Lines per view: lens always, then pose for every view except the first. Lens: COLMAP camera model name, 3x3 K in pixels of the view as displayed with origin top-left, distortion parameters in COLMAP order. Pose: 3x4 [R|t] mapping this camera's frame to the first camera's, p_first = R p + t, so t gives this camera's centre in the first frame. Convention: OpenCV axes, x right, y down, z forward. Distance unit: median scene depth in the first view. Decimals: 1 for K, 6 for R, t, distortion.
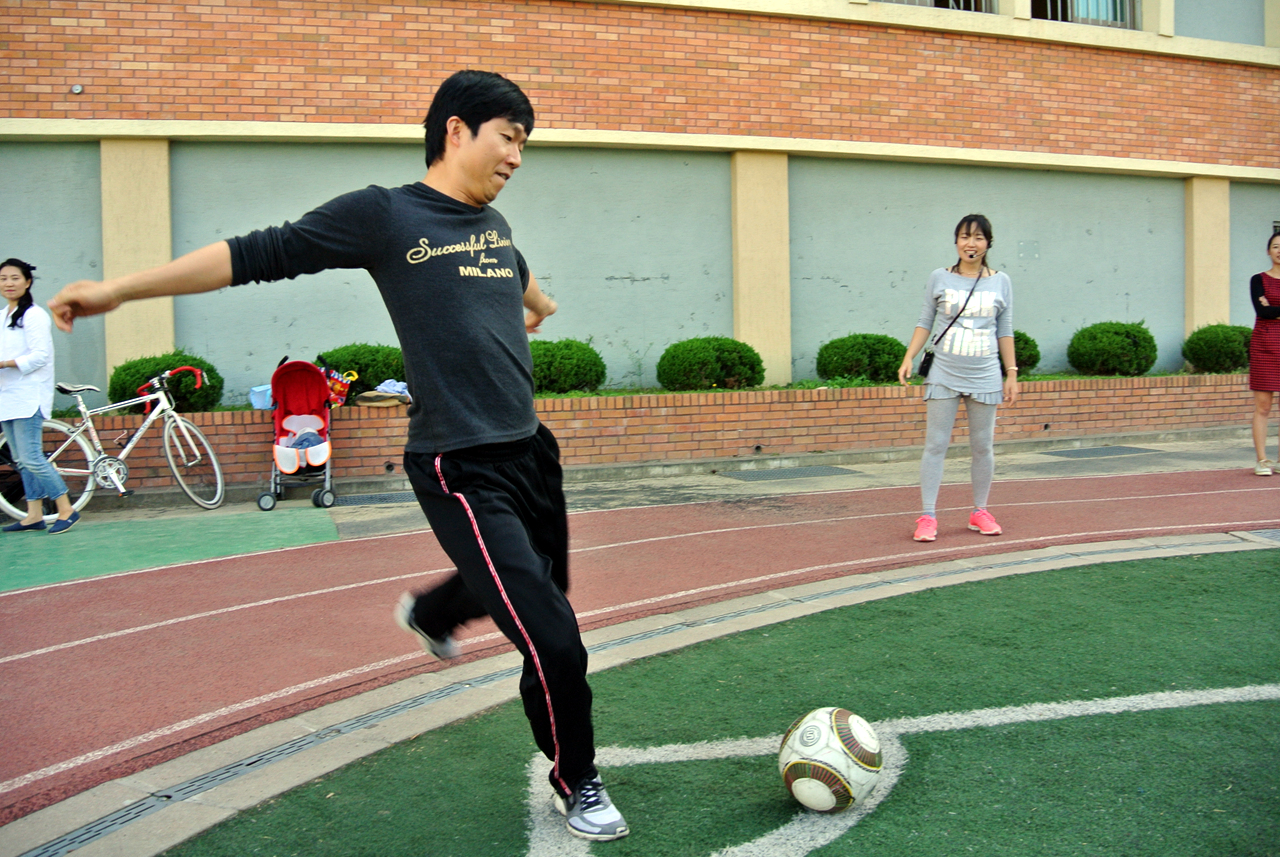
lens RADIAL K [[1108.6, 0, 640.9], [0, 1108.6, 420.9], [0, 0, 1]] dist [-0.168602, 0.117406]
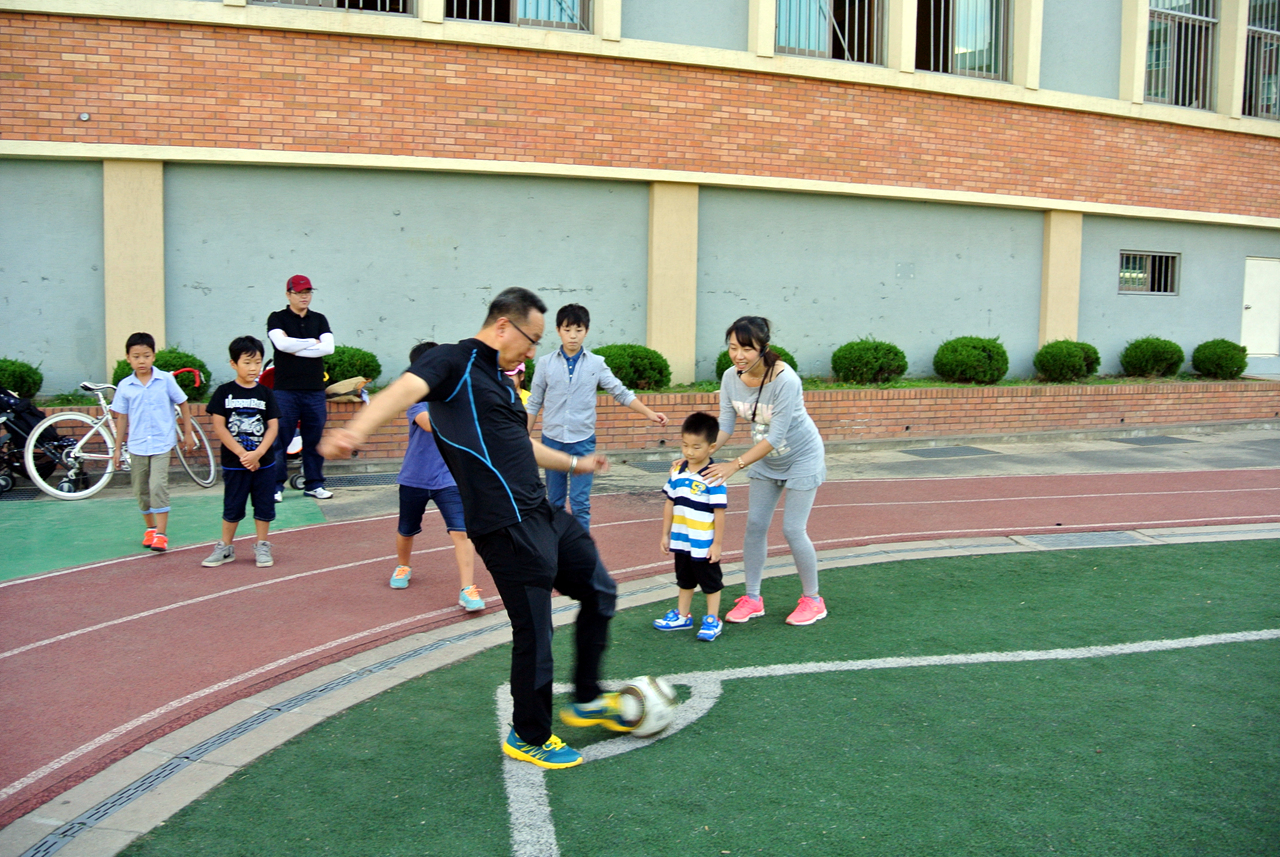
lens RADIAL K [[1102.0, 0, 640.0], [0, 1102.0, 428.5], [0, 0, 1]] dist [-0.155387, 0.088317]
pose [[0.997024, 0.028553, 0.071611, -0.004331], [-0.032342, 0.998106, 0.052321, -0.056317], [-0.069982, -0.054482, 0.996059, -0.202983]]
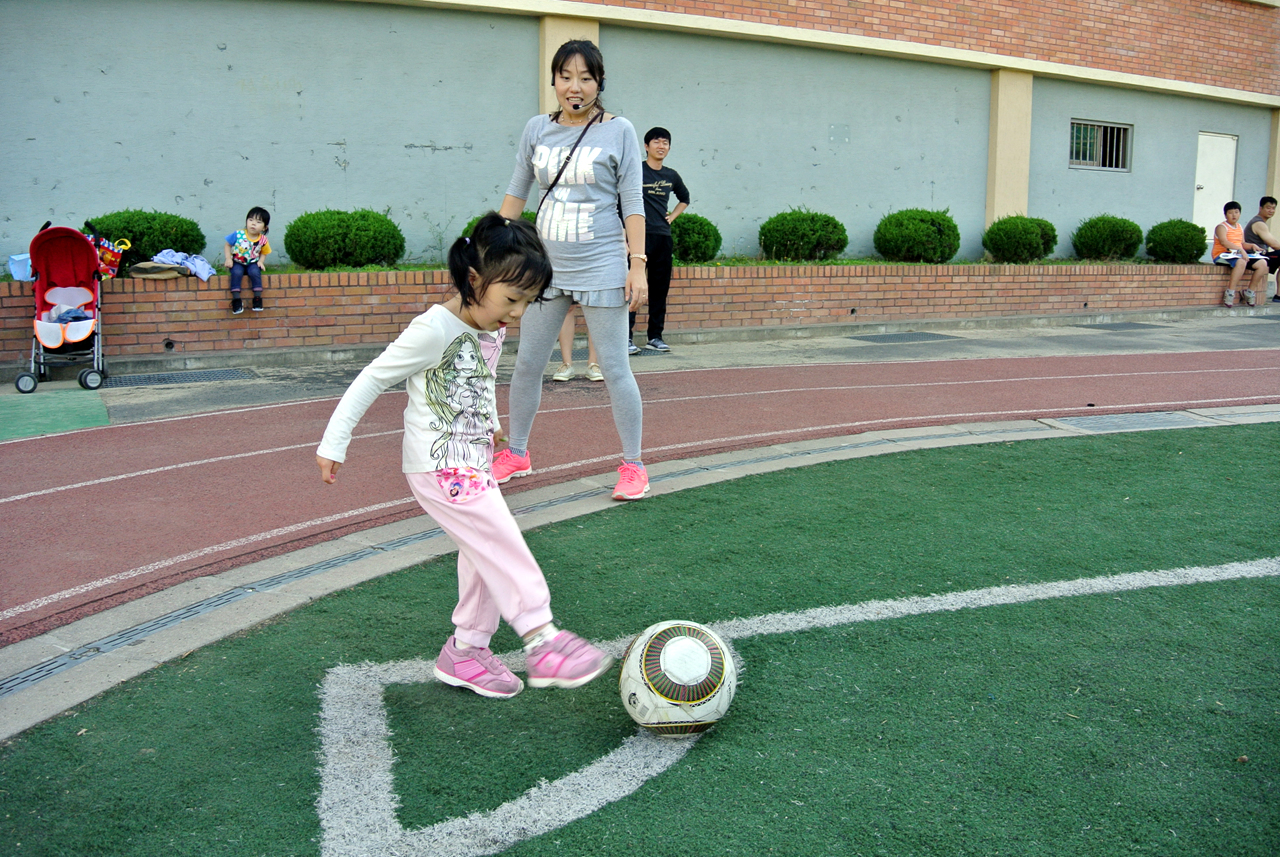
lens RADIAL K [[1102.0, 0, 640.0], [0, 1102.0, 428.5], [0, 0, 1]] dist [-0.155387, 0.088317]
pose [[0.983710, -0.002231, 0.179751, -0.001721], [-0.018398, 0.993423, 0.113016, 0.002805], [-0.178821, -0.114483, 0.977198, 0.041378]]
